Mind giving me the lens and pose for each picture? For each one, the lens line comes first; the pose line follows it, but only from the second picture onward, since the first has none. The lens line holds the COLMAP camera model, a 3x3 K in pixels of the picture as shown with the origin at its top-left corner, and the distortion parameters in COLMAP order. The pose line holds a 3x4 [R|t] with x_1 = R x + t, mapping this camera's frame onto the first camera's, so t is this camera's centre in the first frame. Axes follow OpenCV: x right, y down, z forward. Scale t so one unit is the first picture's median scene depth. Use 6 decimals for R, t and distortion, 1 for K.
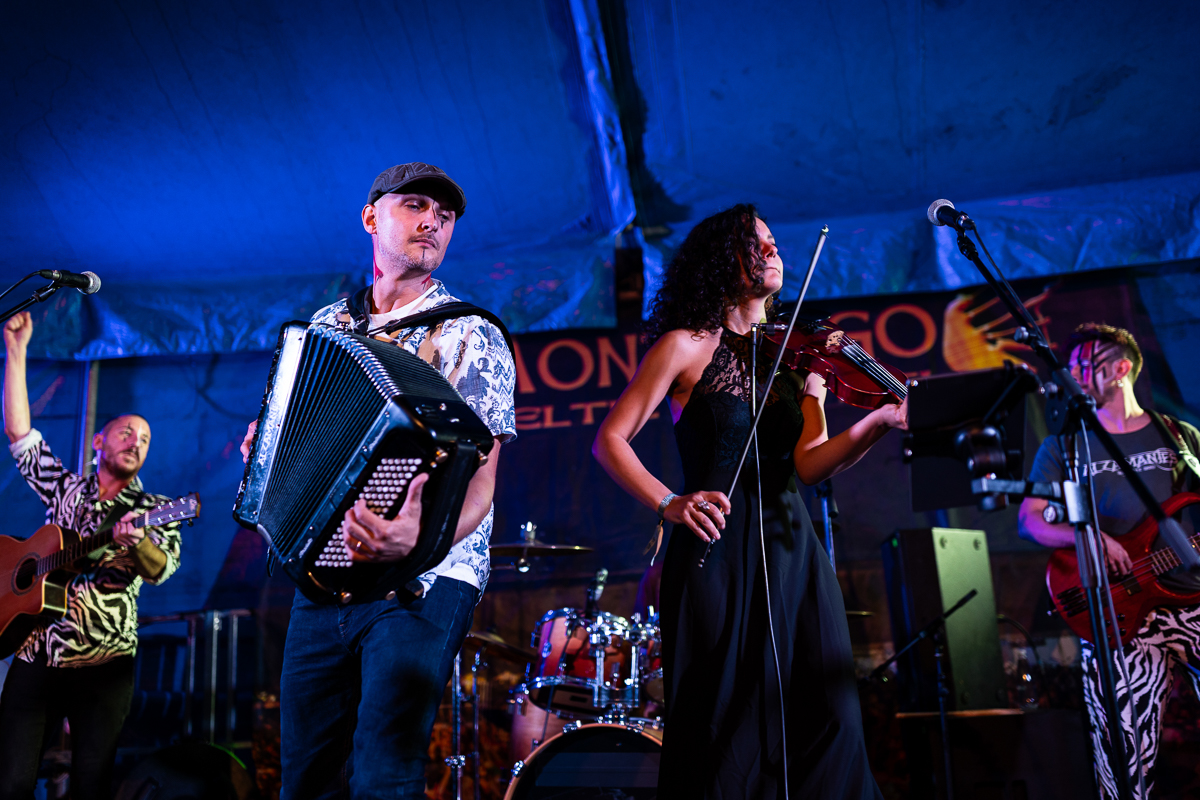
lens RADIAL K [[1161.6, 0, 588.1], [0, 1161.6, 400.2], [0, 0, 1]] dist [0.012190, 0.000000]
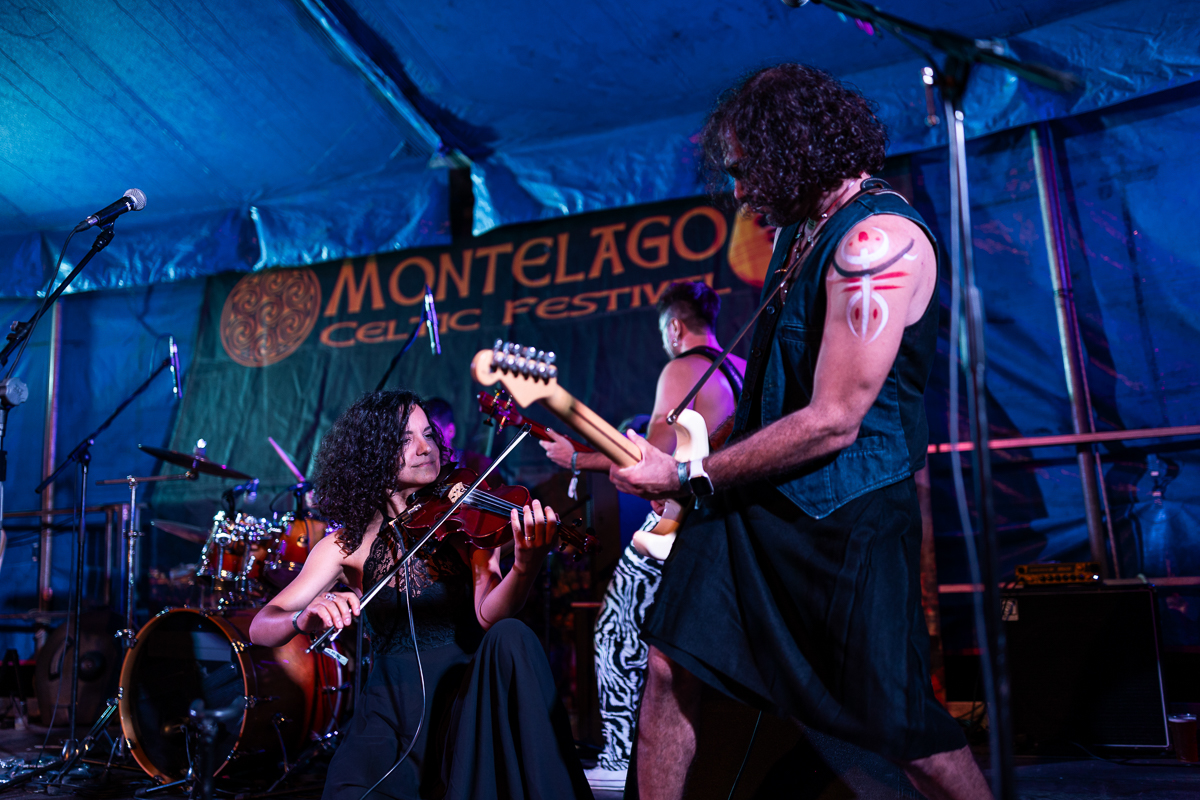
lens RADIAL K [[1161.6, 0, 602.1], [0, 1161.6, 406.8], [0, 0, 1]] dist [0.012190, 0.000000]
pose [[0.962205, -0.019492, -0.271626, 0.491581], [0.051580, 0.992425, 0.111500, -0.028767], [0.267395, -0.121296, 0.955922, -0.011142]]
